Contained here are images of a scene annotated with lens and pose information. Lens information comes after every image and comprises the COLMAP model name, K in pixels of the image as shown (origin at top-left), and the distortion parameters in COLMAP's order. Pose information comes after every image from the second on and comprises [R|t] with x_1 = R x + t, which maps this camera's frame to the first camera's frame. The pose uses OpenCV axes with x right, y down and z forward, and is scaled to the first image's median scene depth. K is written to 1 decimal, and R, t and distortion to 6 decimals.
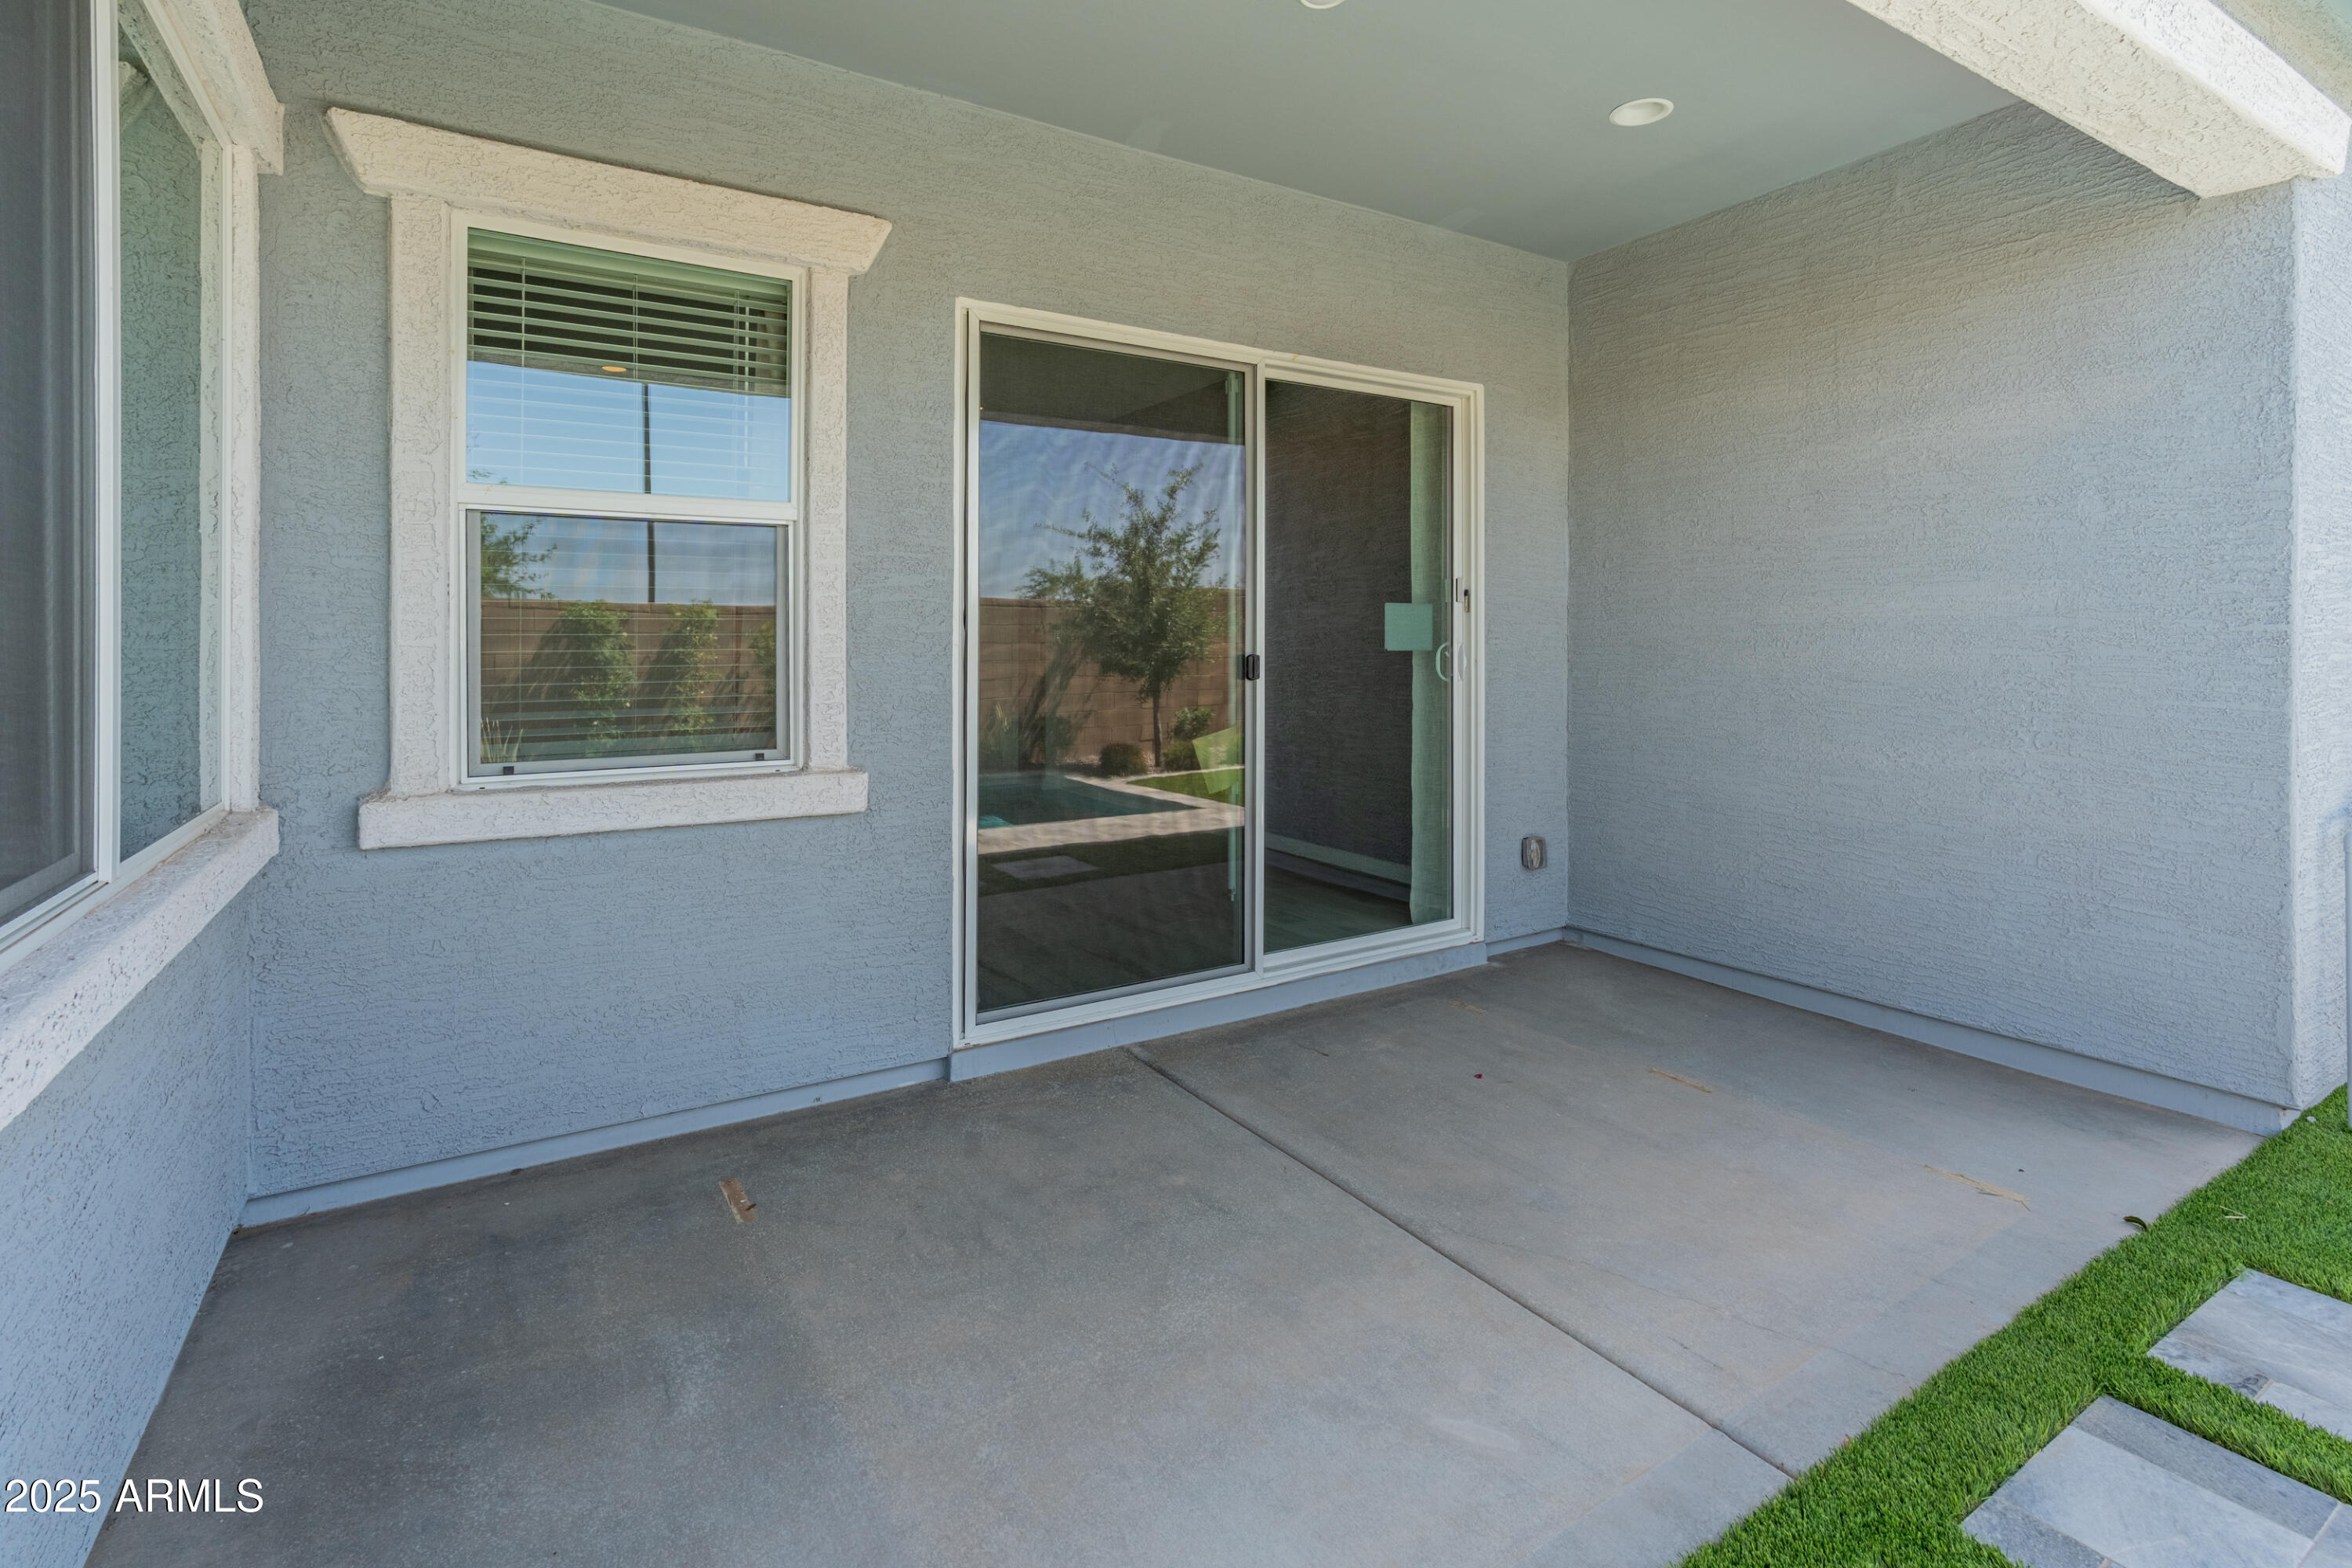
lens RADIAL K [[1110.6, 0, 1168.1], [0, 1110.6, 626.6], [0, 0, 1]] dist [-0.022299, 0.011385]
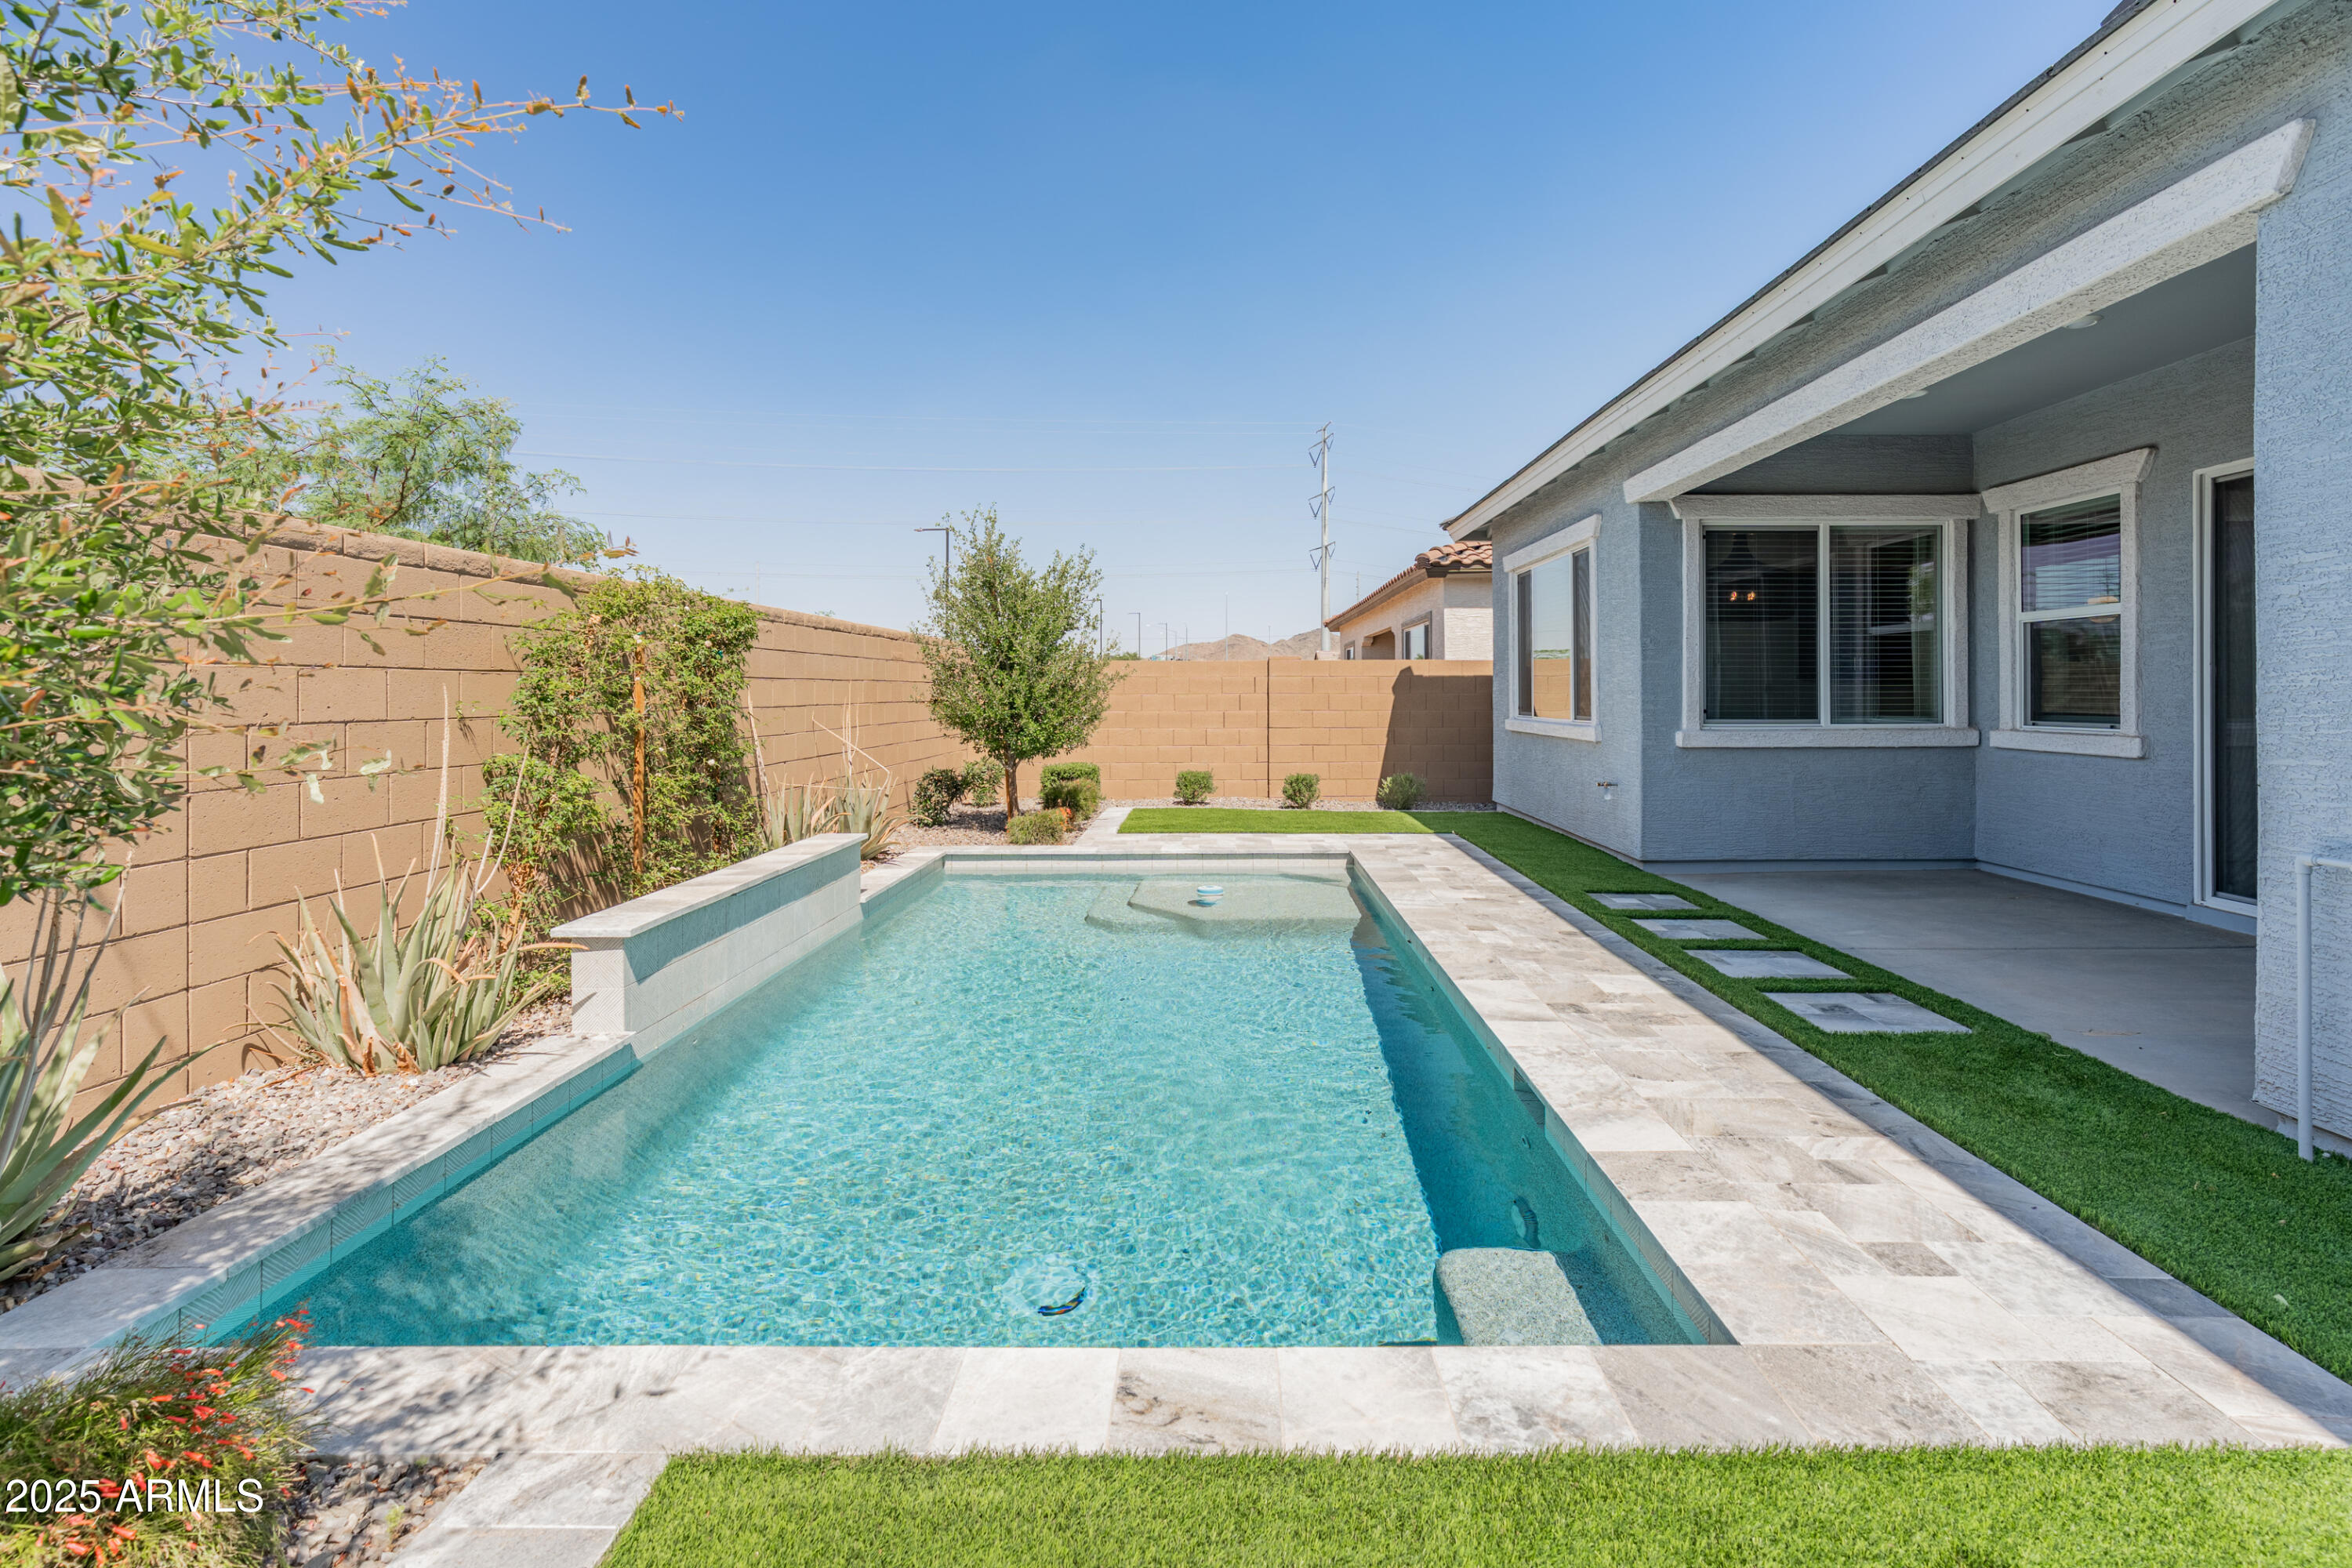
lens RADIAL K [[1110.6, 0, 1226.4], [0, 1110.6, 710.7], [0, 0, 1]] dist [-0.022299, 0.011385]
pose [[-0.530397, 0.020684, -0.847497, 1.607564], [0.015680, 0.999771, 0.014587, 0.022134], [0.847604, -0.005552, -0.530600, 0.486897]]
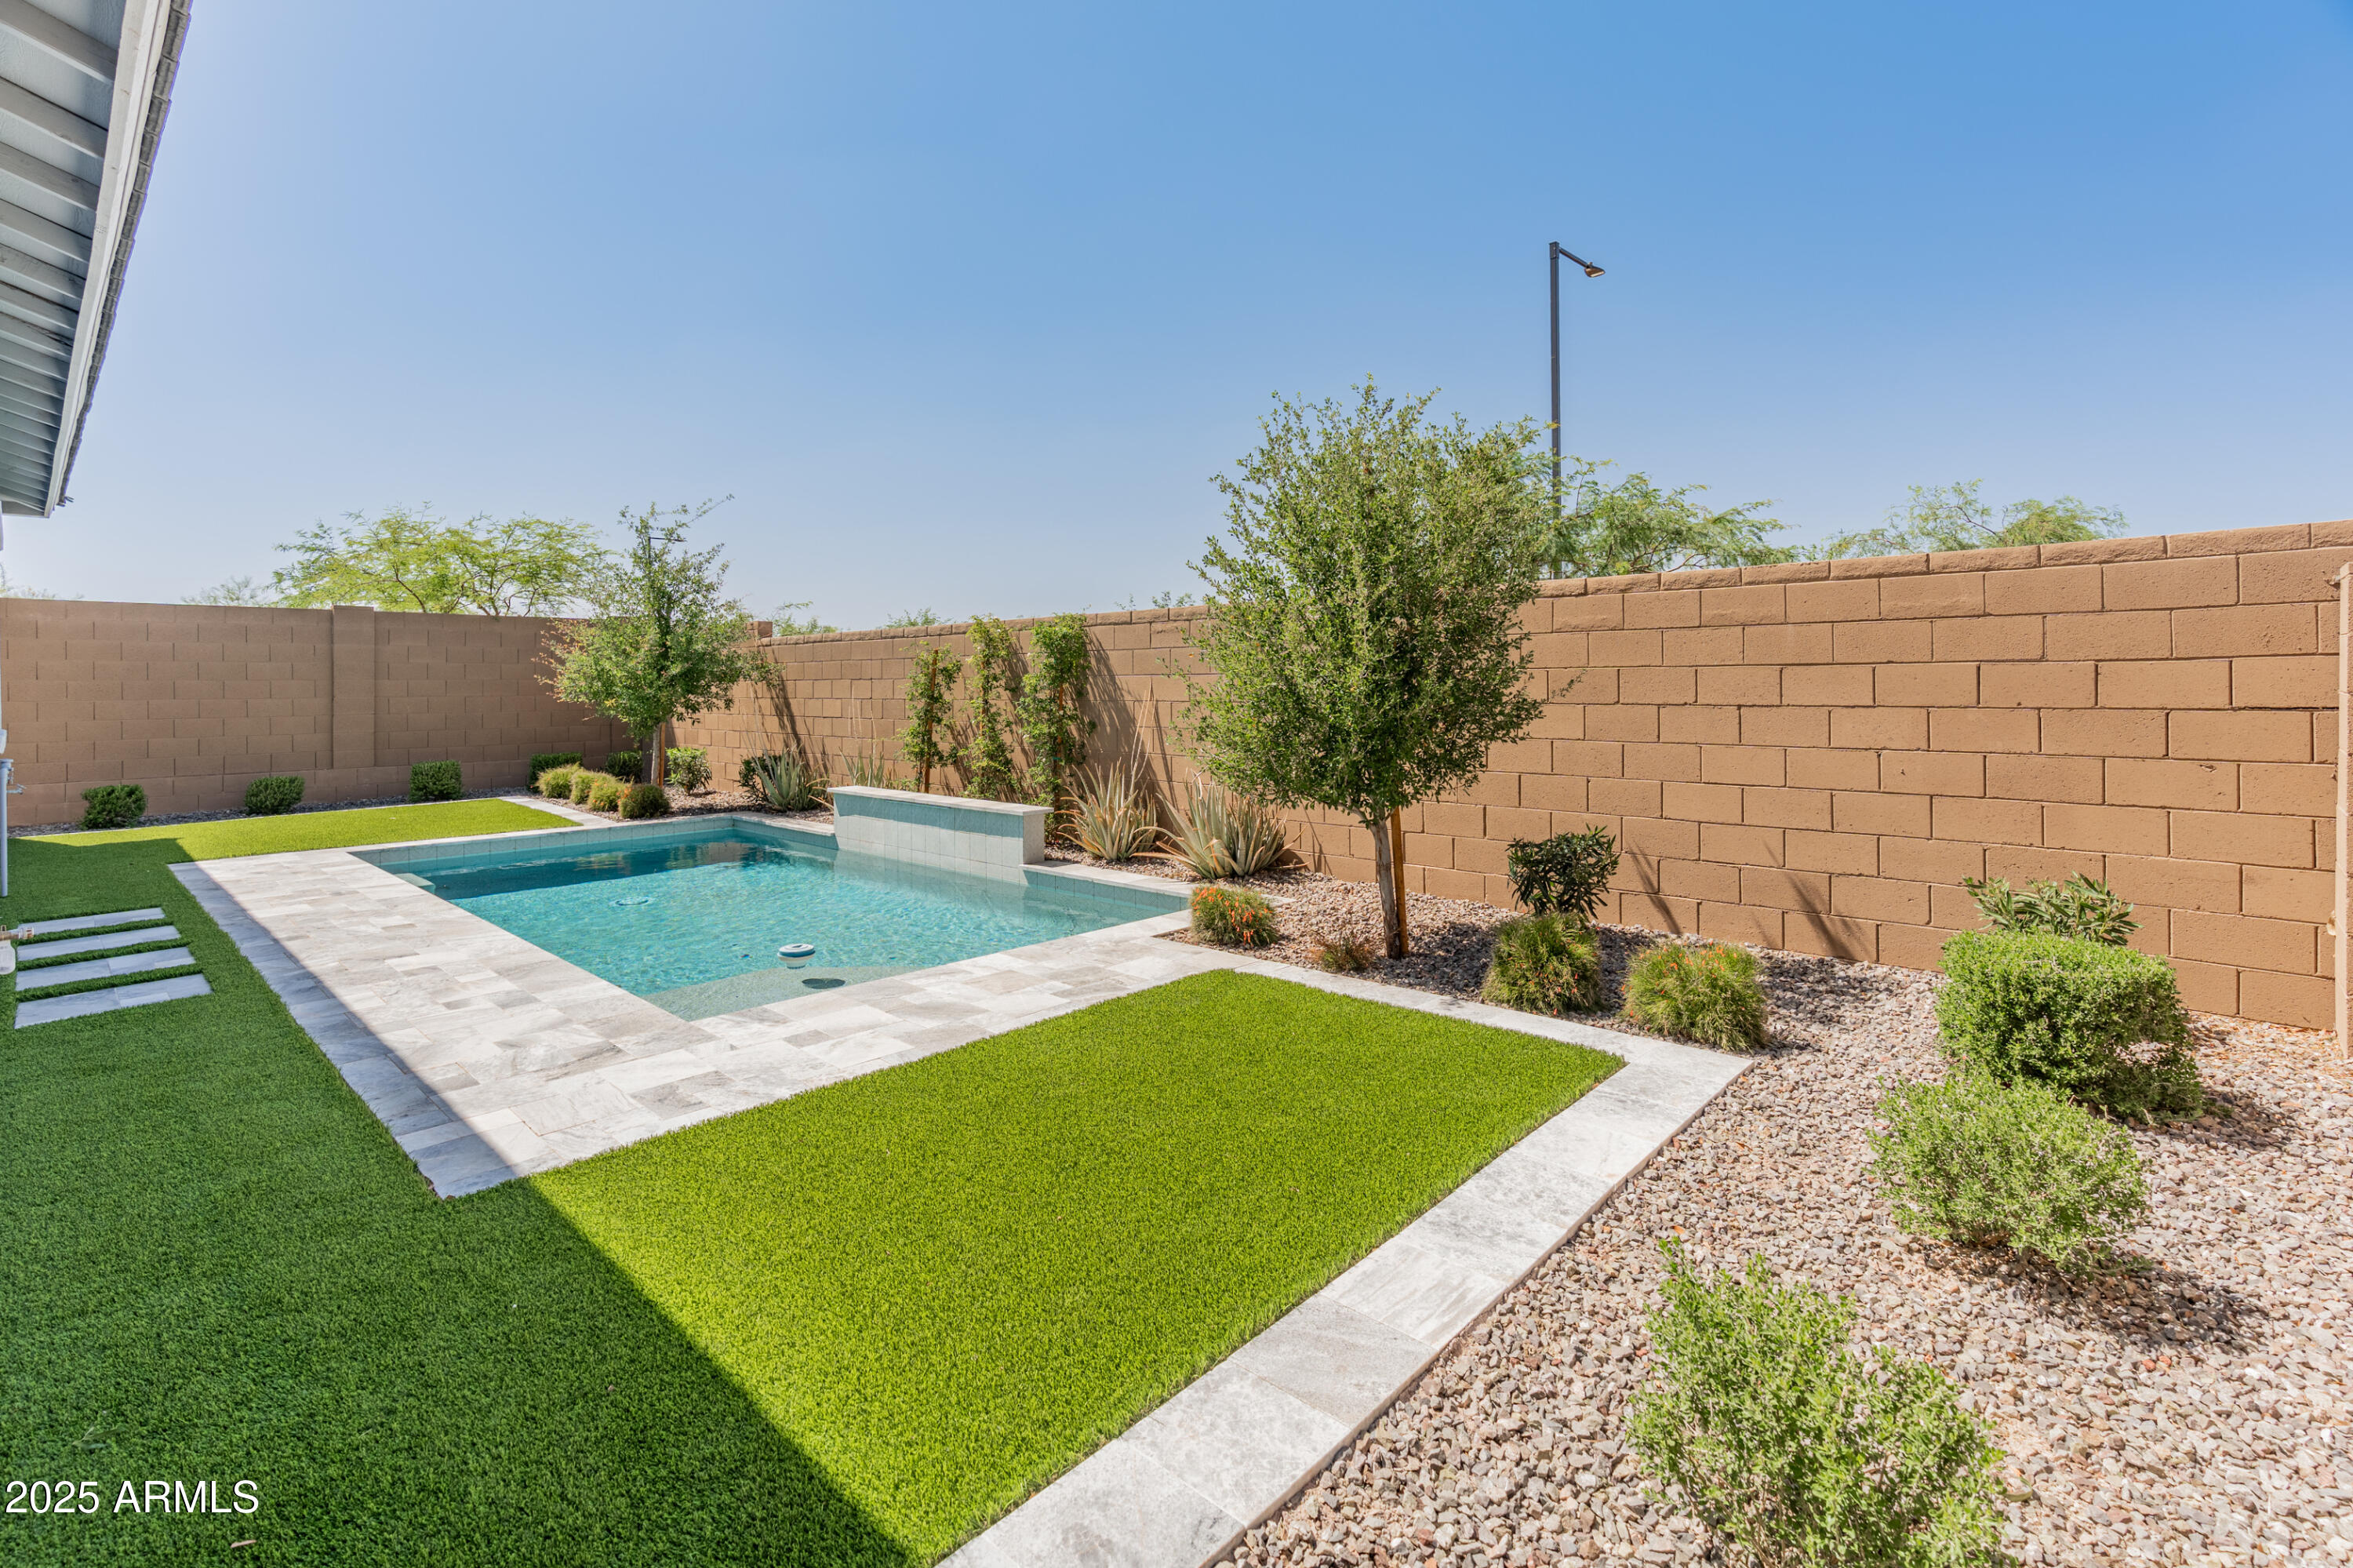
lens RADIAL K [[1111.1, 0, 1177.0], [0, 1111.1, 666.5], [0, 0, 1]] dist [-0.022299, 0.011385]
pose [[-0.253381, 0.018407, 0.967191, -1.214710], [-0.001912, 0.999807, -0.019528, 0.007923], [-0.967365, -0.006798, -0.253297, -0.528906]]
